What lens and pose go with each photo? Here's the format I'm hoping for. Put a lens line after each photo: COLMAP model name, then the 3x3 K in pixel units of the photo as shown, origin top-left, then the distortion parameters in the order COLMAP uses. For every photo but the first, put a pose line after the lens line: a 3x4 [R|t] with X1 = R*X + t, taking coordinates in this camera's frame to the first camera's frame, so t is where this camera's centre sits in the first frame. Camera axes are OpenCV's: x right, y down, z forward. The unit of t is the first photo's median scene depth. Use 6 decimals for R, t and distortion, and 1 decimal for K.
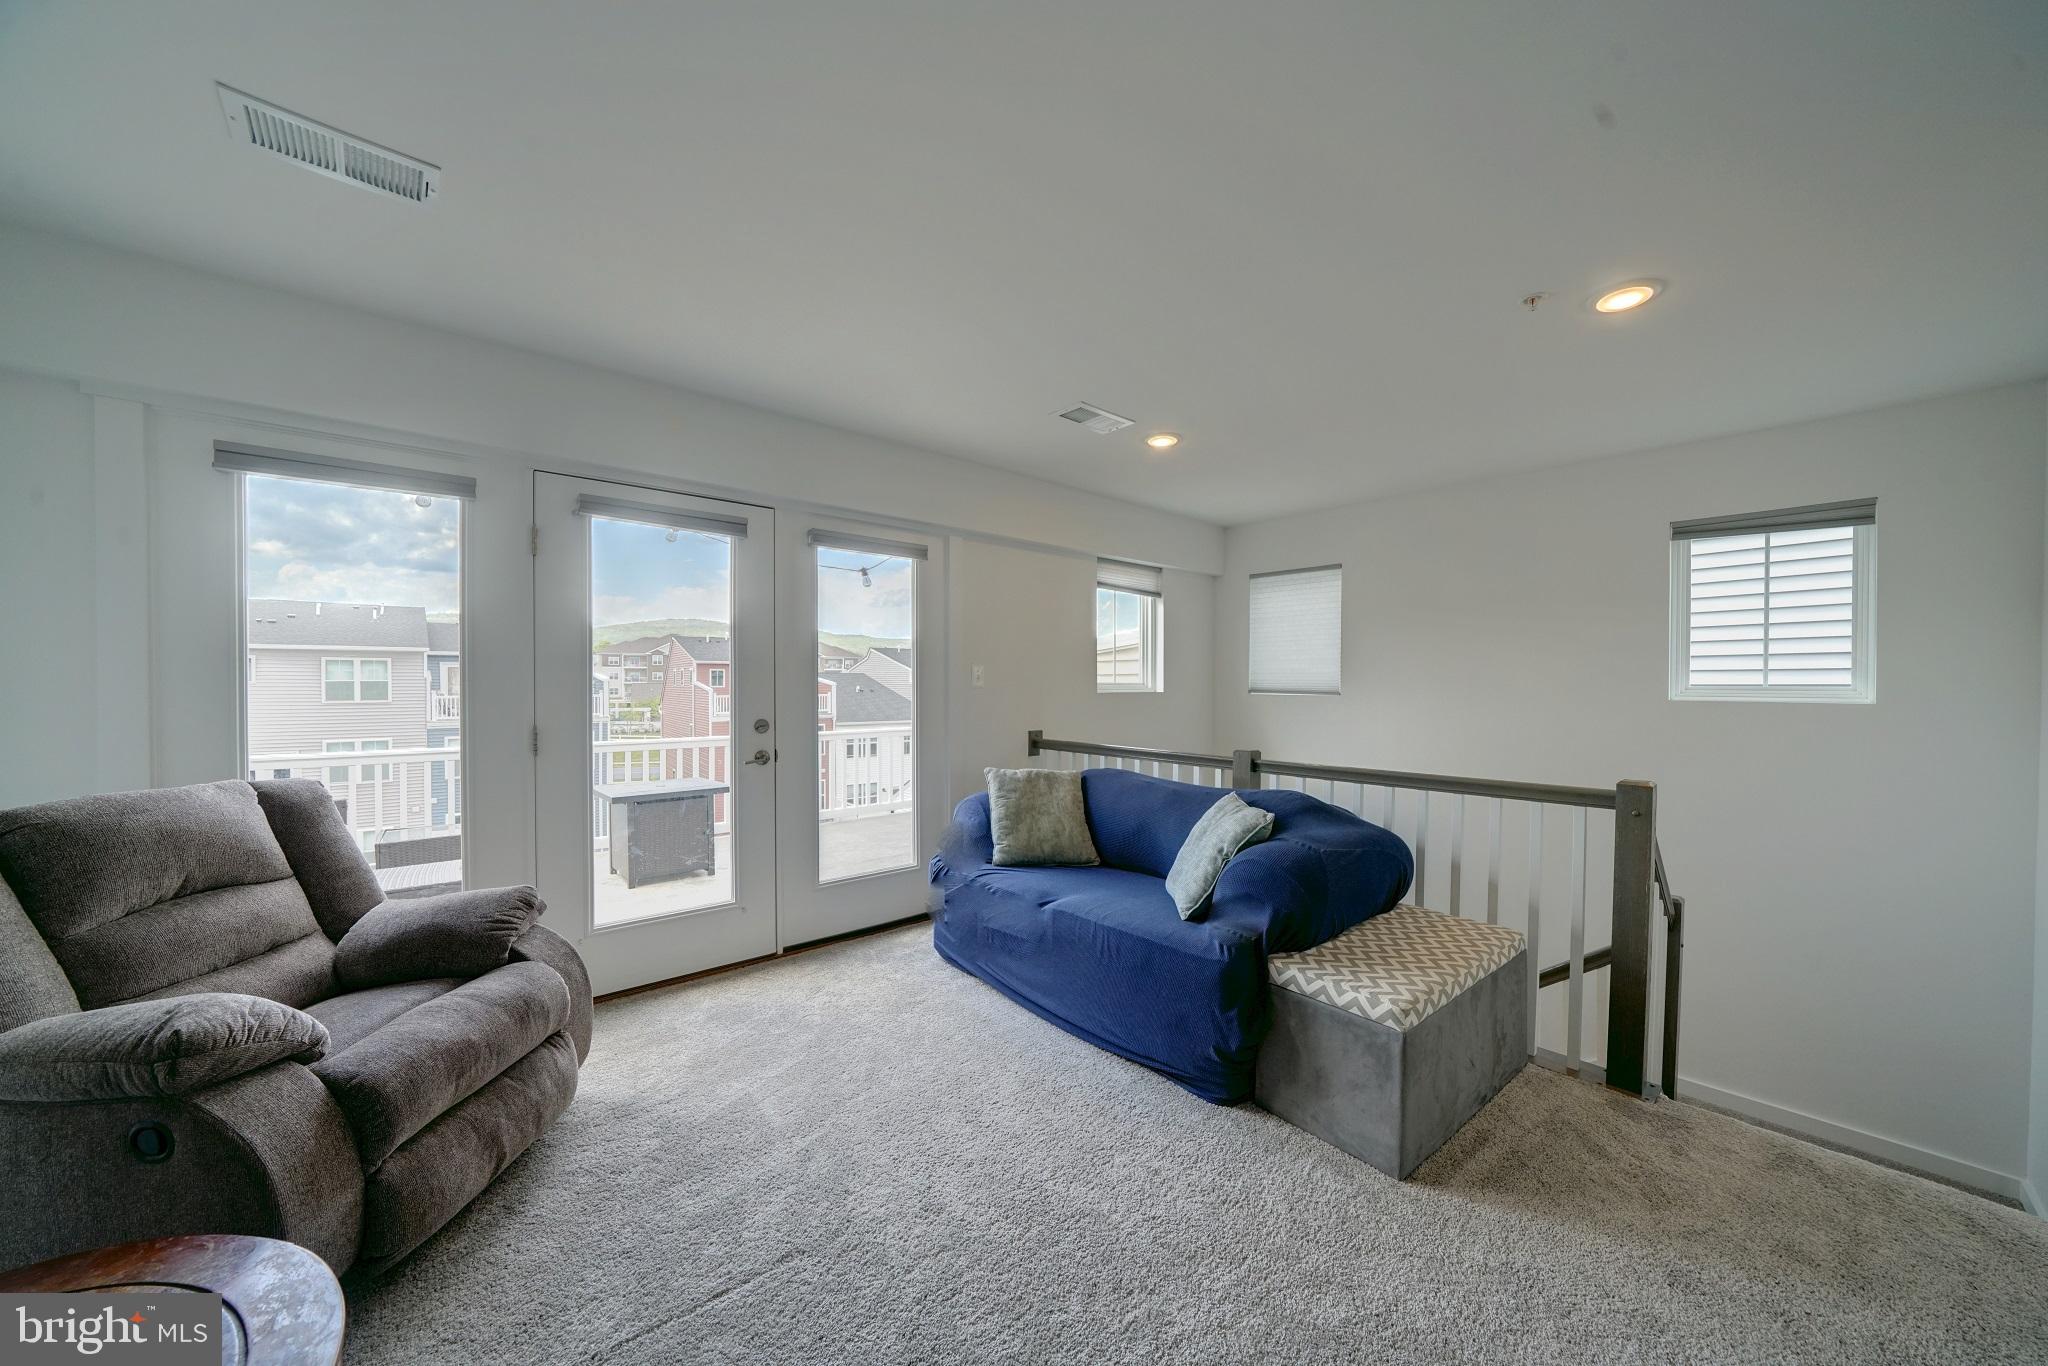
lens RADIAL K [[706.4, 0, 1008.6], [0, 706.4, 698.1], [0, 0, 1]] dist [-0.018072, 0.000227]
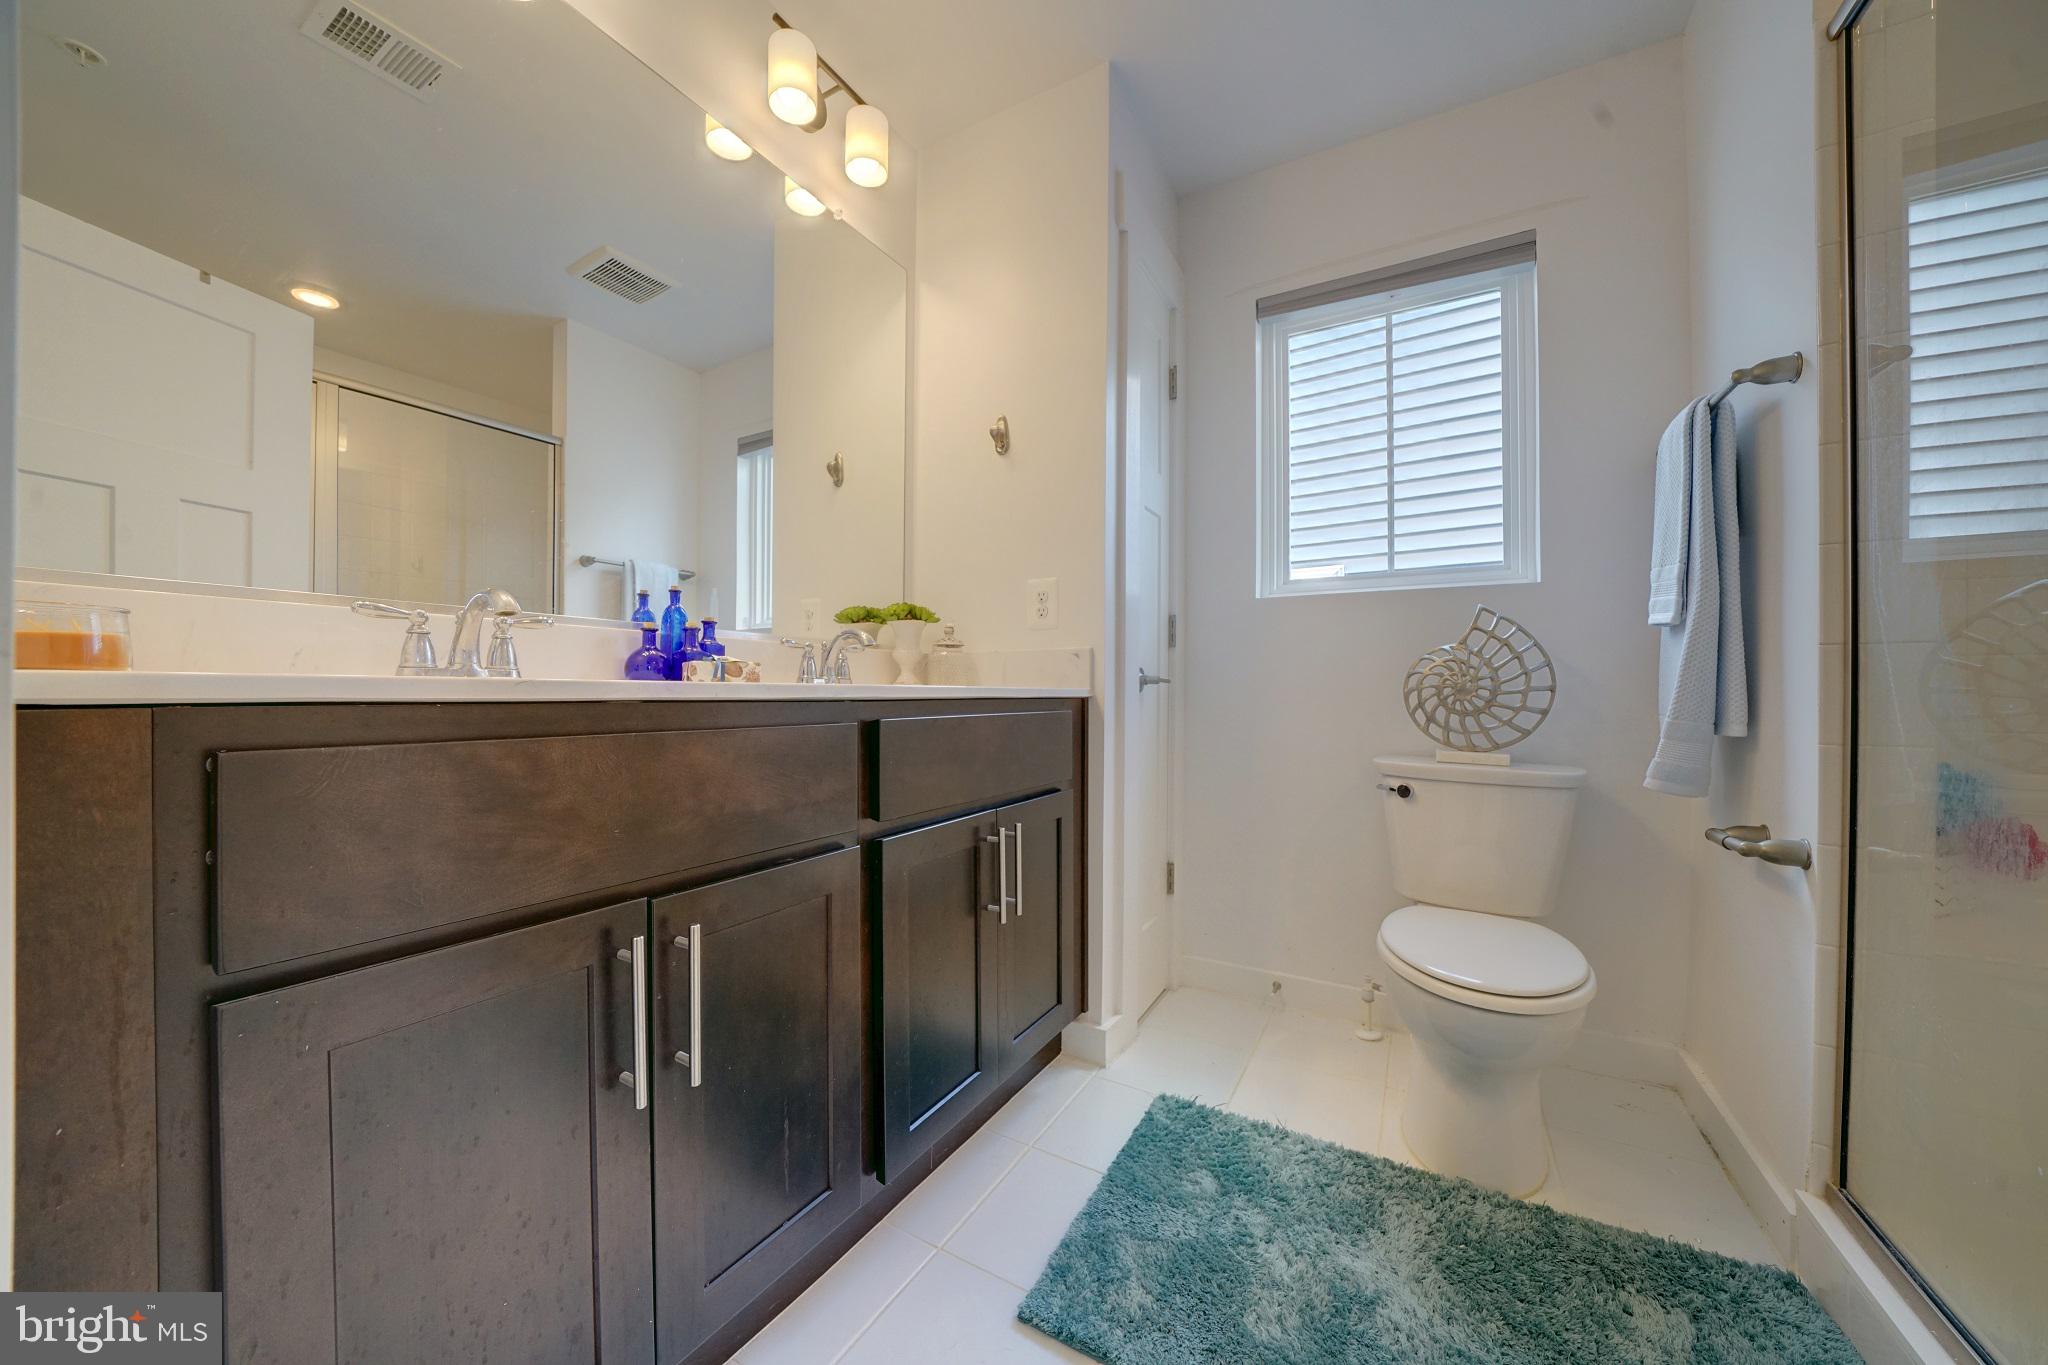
lens RADIAL K [[706.4, 0, 1026.0], [0, 706.4, 685.0], [0, 0, 1]] dist [-0.018072, 0.000227]
pose [[0.939508, -0.000511, 0.342527, 0.605267], [0.007916, 0.999764, -0.020222, 0.091780], [-0.342436, 0.021710, 0.939290, 0.553564]]
